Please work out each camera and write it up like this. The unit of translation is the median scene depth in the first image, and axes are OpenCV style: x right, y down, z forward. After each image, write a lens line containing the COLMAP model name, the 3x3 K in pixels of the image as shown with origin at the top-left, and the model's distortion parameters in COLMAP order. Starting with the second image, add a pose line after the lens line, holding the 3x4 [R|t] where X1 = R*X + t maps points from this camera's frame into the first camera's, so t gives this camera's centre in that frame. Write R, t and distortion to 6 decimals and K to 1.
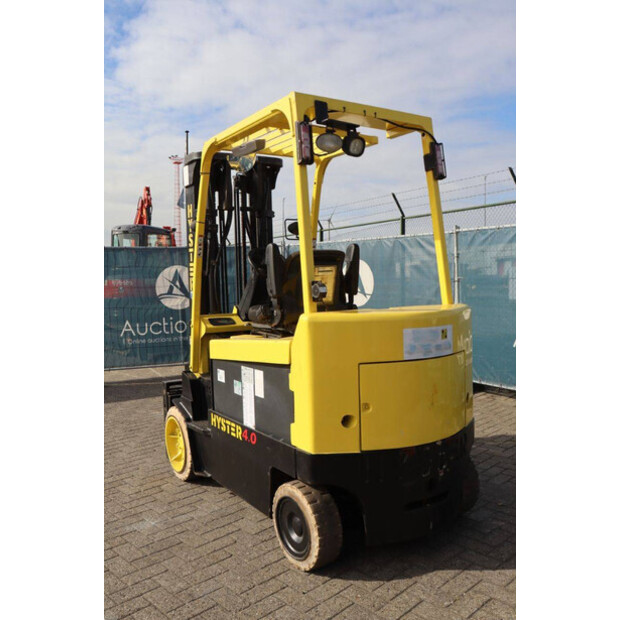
lens RADIAL K [[581.1, 0, 307.8], [0, 581.1, 312.9], [0, 0, 1]] dist [-0.117257, 0.113195]
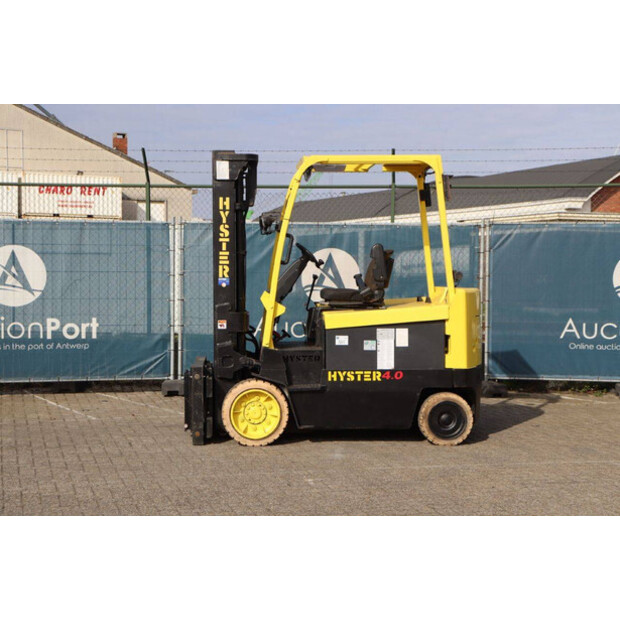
lens RADIAL K [[1143.3, 0, 310.0], [0, 1143.3, 310.0], [0, 0, 1]] dist [0.194991, 0.222354]
pose [[0.488470, -0.010020, 0.872523, -2.768961], [0.041606, 0.999064, -0.011820, 0.074975], [-0.871588, 0.042076, 0.488430, -0.245323]]
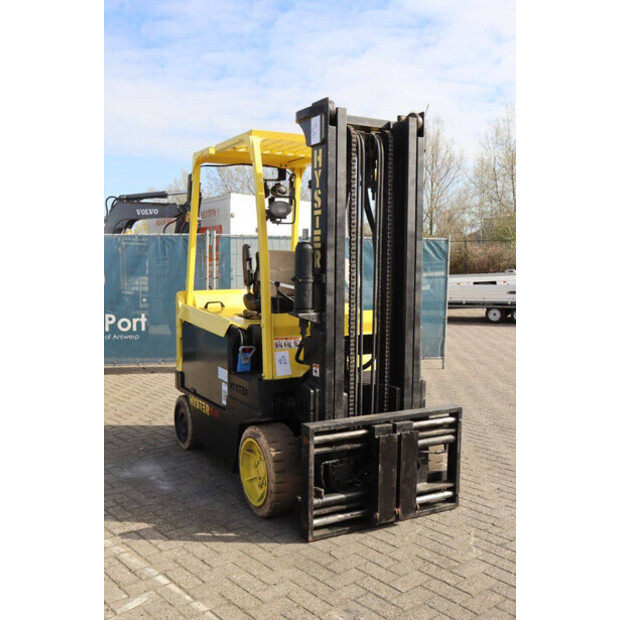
lens RADIAL K [[638.7, 0, 301.2], [0, 638.7, 310.2], [0, 0, 1]] dist [-0.056486, 0.011437]
pose [[-0.996196, 0.013185, 0.086134, -0.169445], [0.024665, 0.990726, 0.133616, -0.178636], [-0.083573, 0.135232, -0.987283, 2.642222]]
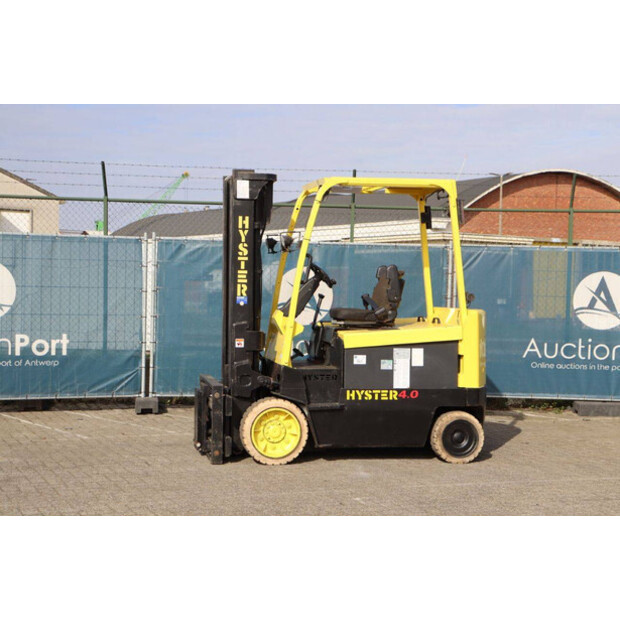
lens RADIAL K [[1143.3, 0, 310.0], [0, 1143.3, 310.0], [0, 0, 1]] dist [0.194991, 0.222354]
pose [[0.372296, 0.005798, 0.928096, -2.979191], [0.033441, 0.999247, -0.019657, 0.046690], [-0.927511, 0.038355, 0.371822, 0.129416]]
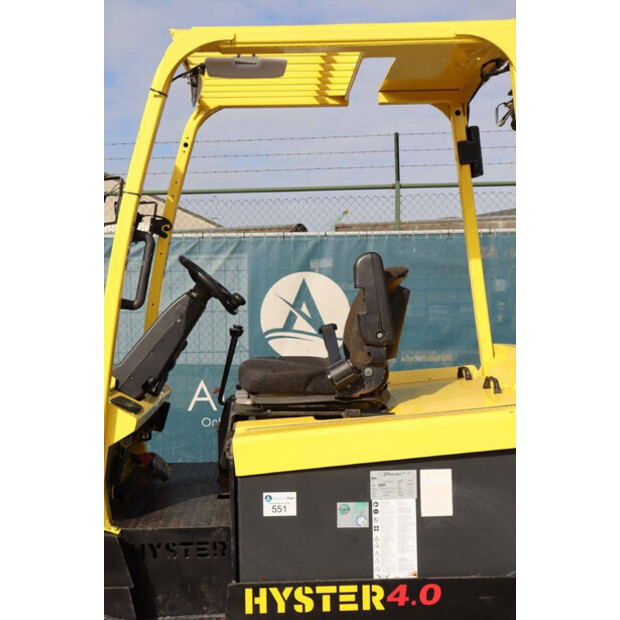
lens RADIAL K [[861.5, 0, 310.0], [0, 861.5, 310.0], [0, 0, 1]] dist [0.059192, 0.100538]
pose [[0.510764, -0.005219, 0.859705, -0.884341], [0.059720, 0.997781, -0.029423, -0.042417], [-0.857644, 0.066369, 0.509943, 0.648051]]
